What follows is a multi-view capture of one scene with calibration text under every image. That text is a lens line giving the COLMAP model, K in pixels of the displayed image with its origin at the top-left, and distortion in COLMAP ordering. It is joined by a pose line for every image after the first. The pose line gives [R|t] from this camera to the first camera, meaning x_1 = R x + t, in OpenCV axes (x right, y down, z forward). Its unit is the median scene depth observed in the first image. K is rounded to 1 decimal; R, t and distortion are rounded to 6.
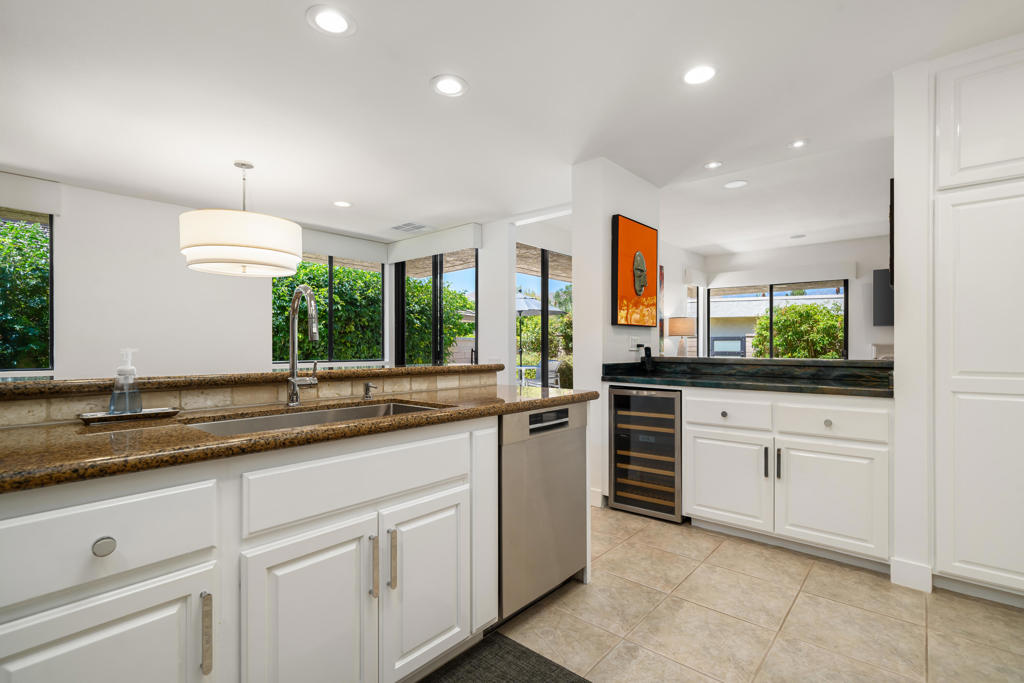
lens RADIAL K [[475.8, 0, 505.6], [0, 475.8, 343.9], [0, 0, 1]] dist [0.001501, 0.000624]
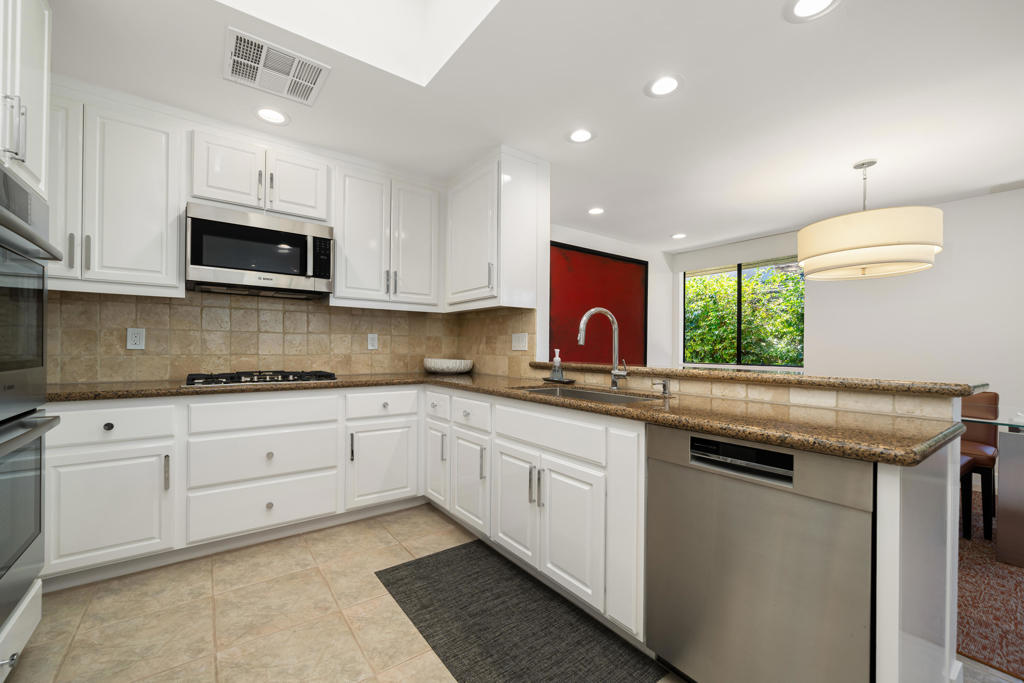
lens RADIAL K [[412.5, 0, 506.1], [0, 412.5, 345.0], [0, 0, 1]] dist [0.003631, 0.000225]
pose [[-0.207629, -0.007638, -0.978178, 0.843027], [-0.004230, 0.999967, -0.006911, 0.004681], [0.978199, 0.002703, -0.207654, 0.910920]]
